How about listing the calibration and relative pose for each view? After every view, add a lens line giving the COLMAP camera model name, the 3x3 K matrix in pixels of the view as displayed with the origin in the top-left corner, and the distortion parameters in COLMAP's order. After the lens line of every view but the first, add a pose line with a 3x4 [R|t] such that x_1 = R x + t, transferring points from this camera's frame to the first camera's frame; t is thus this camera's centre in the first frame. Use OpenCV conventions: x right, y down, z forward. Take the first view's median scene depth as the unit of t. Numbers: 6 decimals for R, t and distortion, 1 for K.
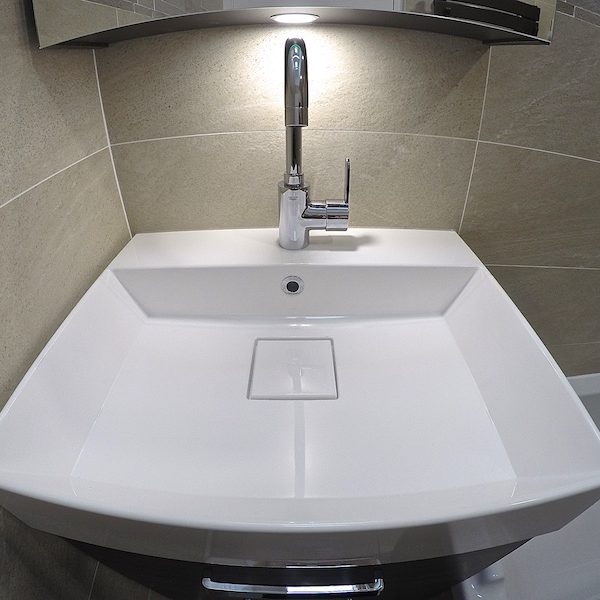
lens RADIAL K [[348.7, 0, 300.0], [0, 348.7, 300.0], [0, 0, 1]] dist [-0.248450, 0.063678]
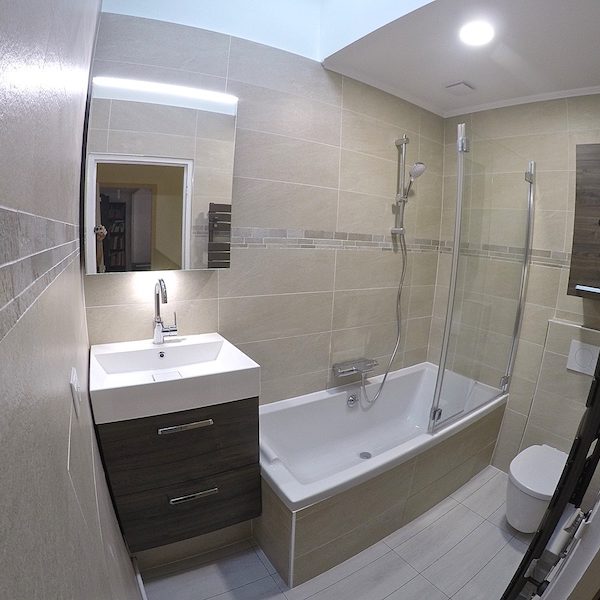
lens RADIAL K [[348.7, 0, 300.0], [0, 348.7, 300.0], [0, 0, 1]] dist [-0.248450, 0.063678]
pose [[0.848251, -0.061394, 0.526025, -0.478493], [0.267460, 0.906945, -0.325446, 0.763036], [-0.457095, 0.416750, 0.785737, -1.924132]]
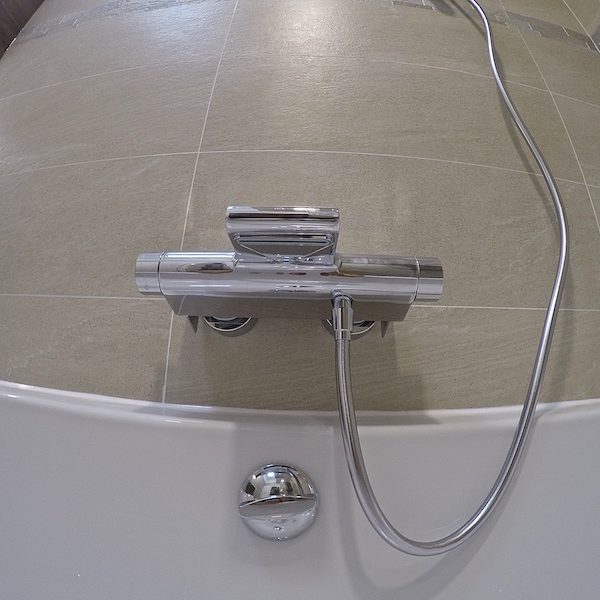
lens RADIAL K [[348.7, 0, 300.0], [0, 348.7, 300.0], [0, 0, 1]] dist [-0.248450, 0.063678]
pose [[0.999747, 0.021078, -0.007808, 2.303144], [-0.019453, 0.637261, -0.770402, 0.938951], [-0.011263, 0.770359, 0.637510, 0.977865]]
